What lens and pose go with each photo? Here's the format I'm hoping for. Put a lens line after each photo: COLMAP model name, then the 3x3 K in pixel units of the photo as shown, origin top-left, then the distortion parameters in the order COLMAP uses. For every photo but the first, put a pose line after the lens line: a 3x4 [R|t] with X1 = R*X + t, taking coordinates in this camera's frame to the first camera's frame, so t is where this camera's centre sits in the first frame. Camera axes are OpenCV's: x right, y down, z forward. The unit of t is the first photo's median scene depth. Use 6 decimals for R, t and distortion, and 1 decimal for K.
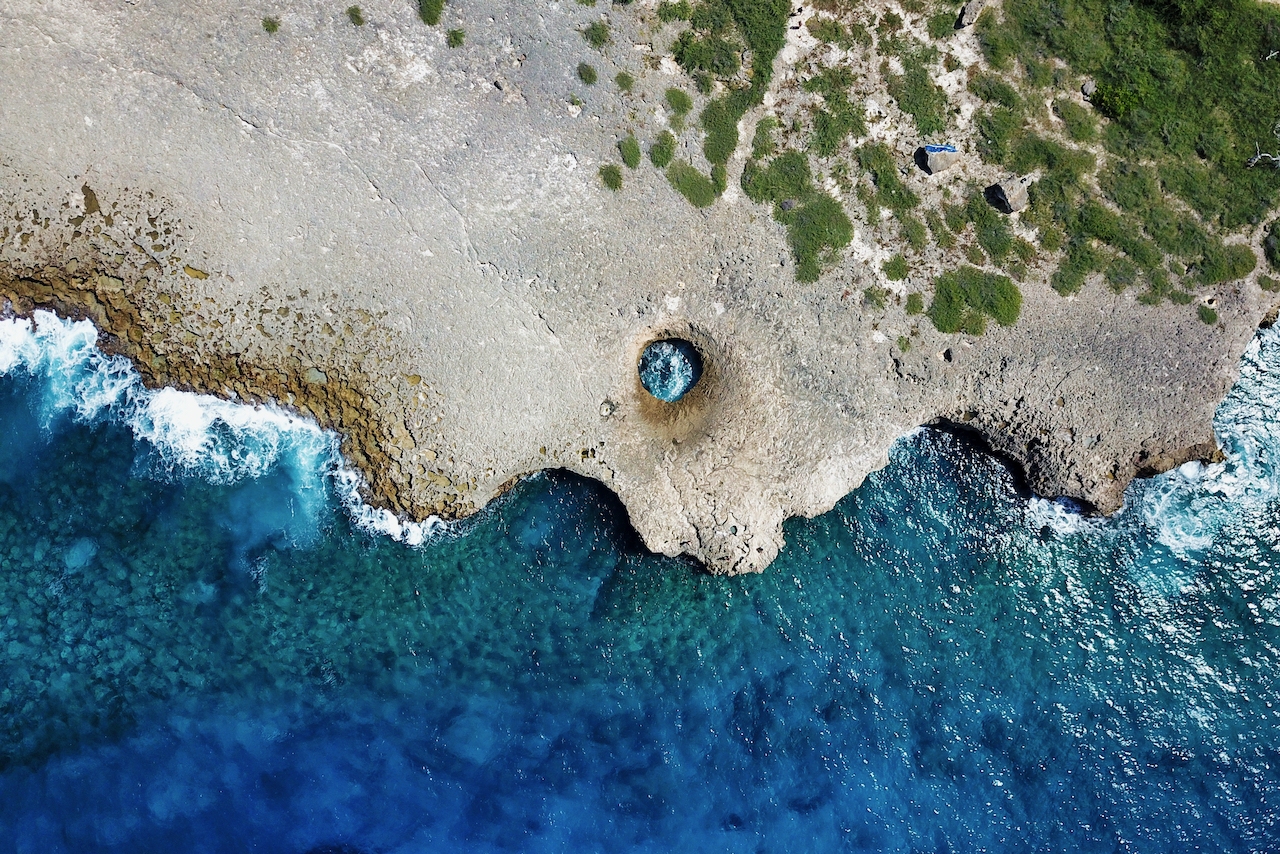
lens RADIAL K [[956.8, 0, 646.2], [0, 956.8, 422.2], [0, 0, 1]] dist [-0.034747, -0.003011]
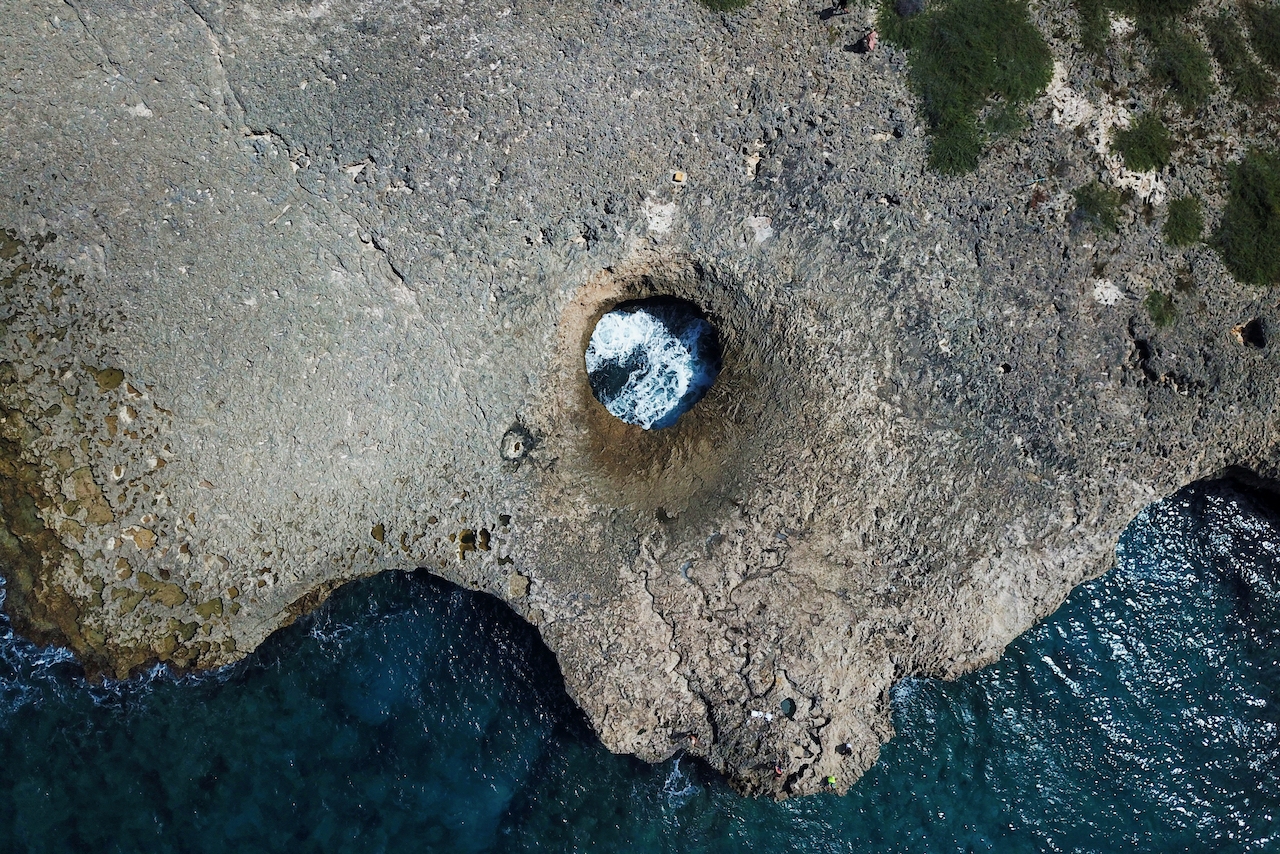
lens RADIAL K [[956.8, 0, 652.4], [0, 956.8, 374.9], [0, 0, 1]] dist [-0.034747, -0.003011]
pose [[0.999405, 0.007911, 0.033581, 0.009134], [-0.005822, 0.998068, -0.061864, -0.019462], [-0.034006, 0.061631, 0.997520, 0.537961]]
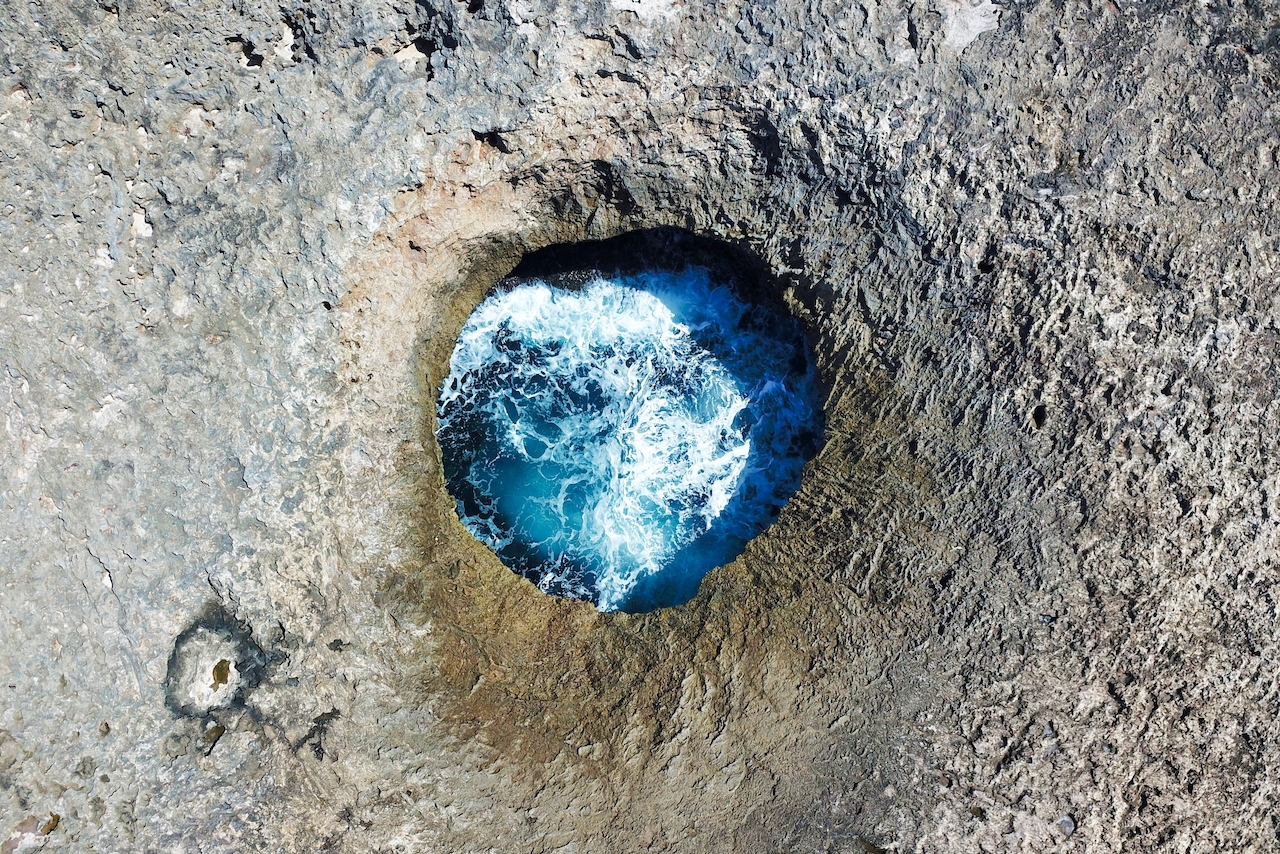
lens RADIAL K [[956.8, 0, 682.4], [0, 956.8, 424.2], [0, 0, 1]] dist [-0.034747, -0.003011]
pose [[0.998338, 0.009408, 0.056851, 0.025398], [-0.005056, 0.997078, -0.076220, -0.042437], [-0.057402, 0.075806, 0.995469, 0.851159]]
